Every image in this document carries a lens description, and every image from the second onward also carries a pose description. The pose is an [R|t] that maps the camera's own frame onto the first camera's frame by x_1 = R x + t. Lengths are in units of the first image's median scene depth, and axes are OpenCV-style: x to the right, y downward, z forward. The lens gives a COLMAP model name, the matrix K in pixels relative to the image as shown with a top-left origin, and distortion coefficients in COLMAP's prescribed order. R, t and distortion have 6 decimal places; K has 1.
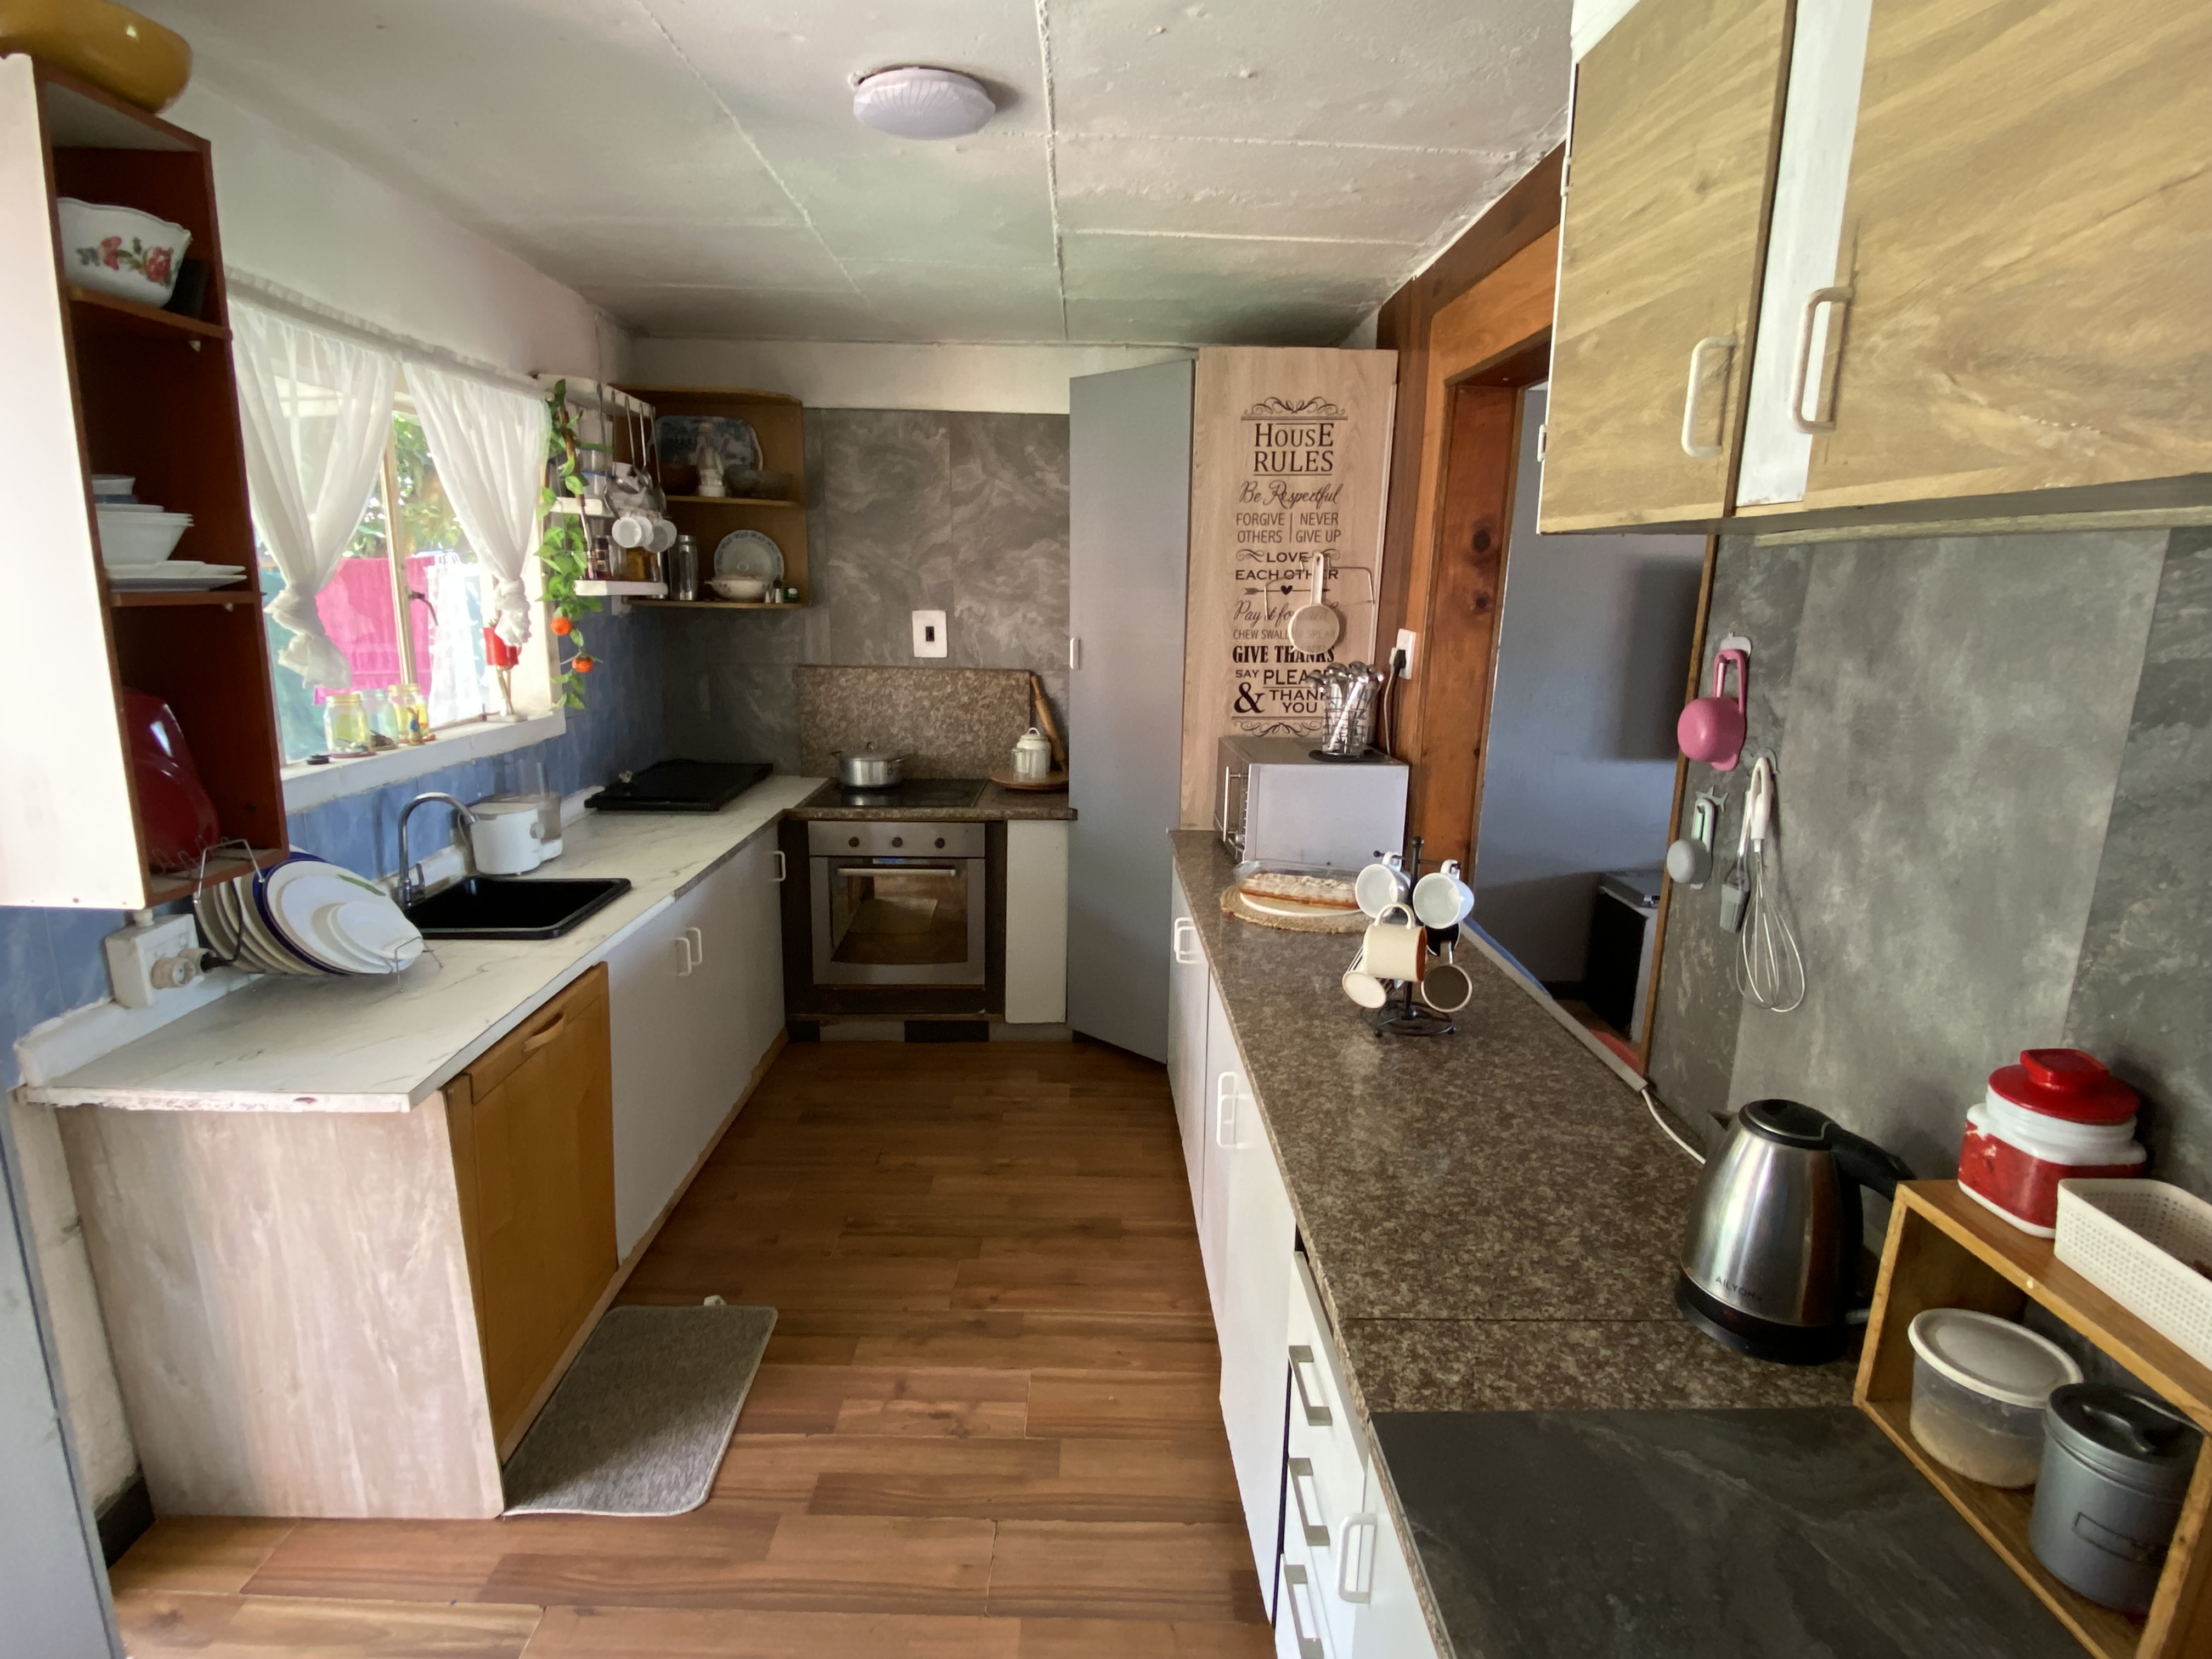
lens RADIAL K [[1125.4, 0, 1096.7], [0, 1125.4, 822.9], [0, 0, 1]] dist [0.033289, -0.030066]
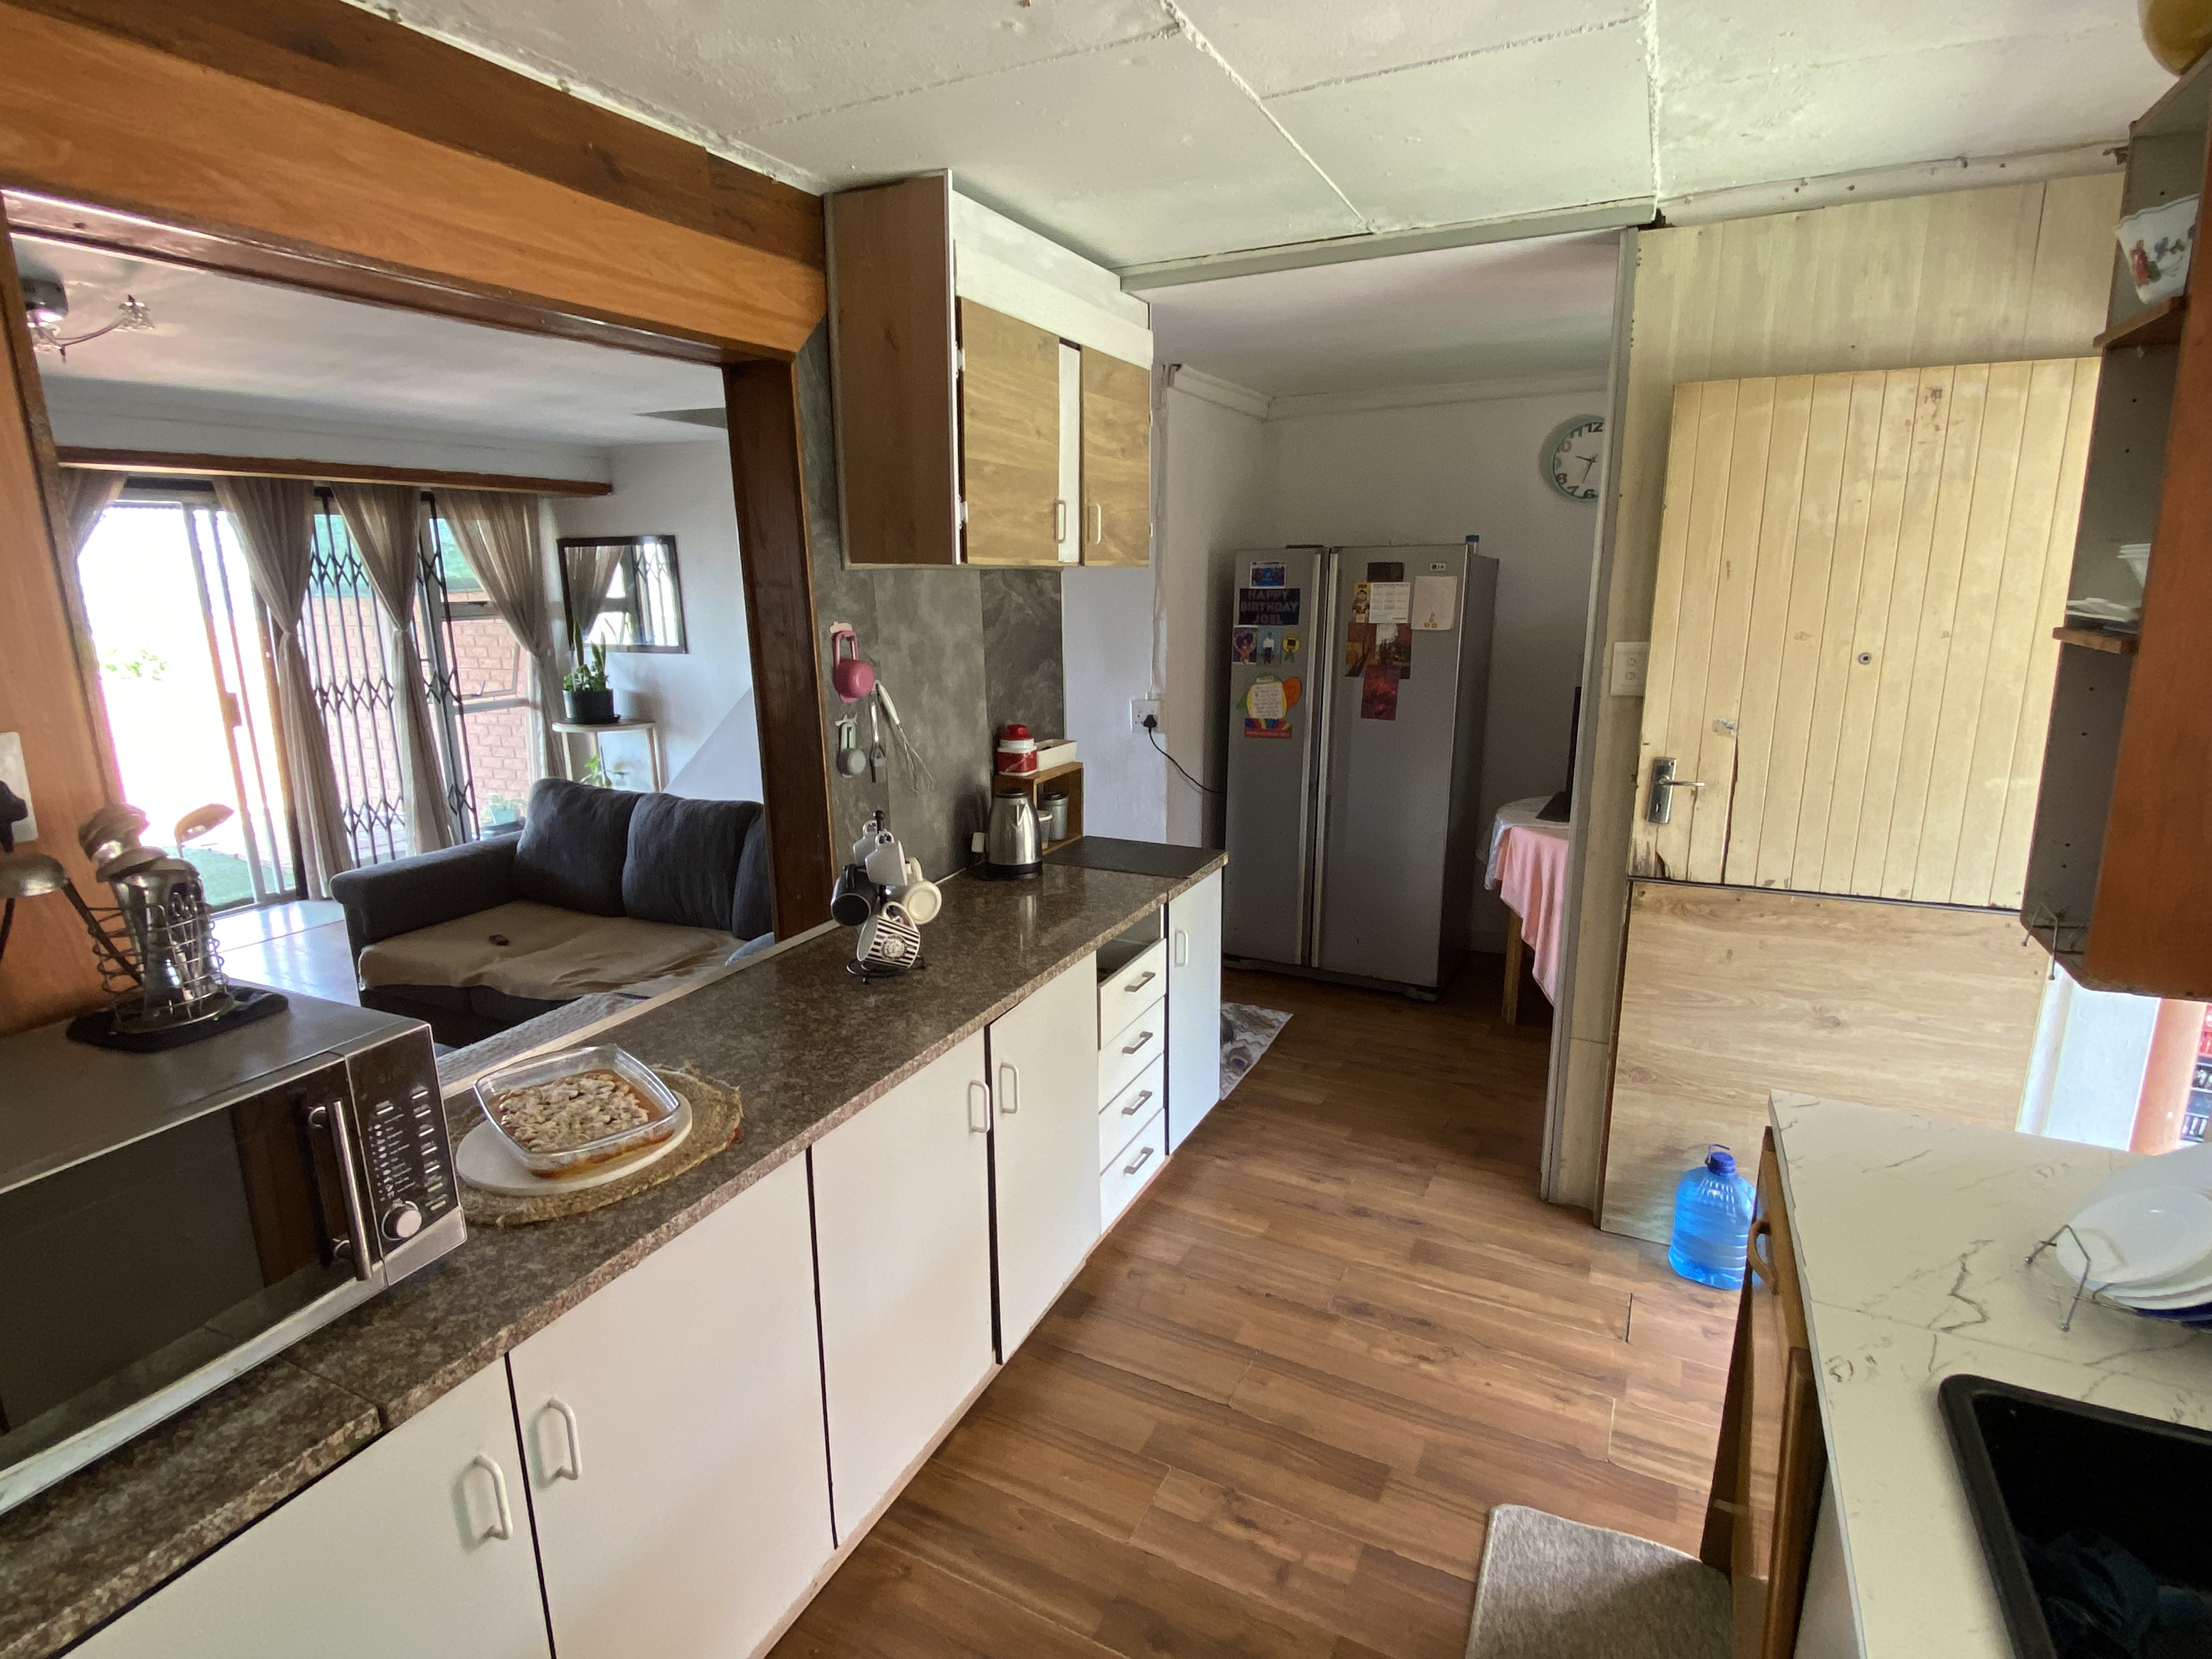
lens RADIAL K [[1125.4, 0, 1096.7], [0, 1125.4, 822.9], [0, 0, 1]] dist [0.033289, -0.030066]
pose [[-0.891297, -0.110407, 0.439773, -0.588698], [0.086623, 0.910576, 0.404164, -0.583587], [-0.445069, 0.398324, -0.802030, 2.484940]]
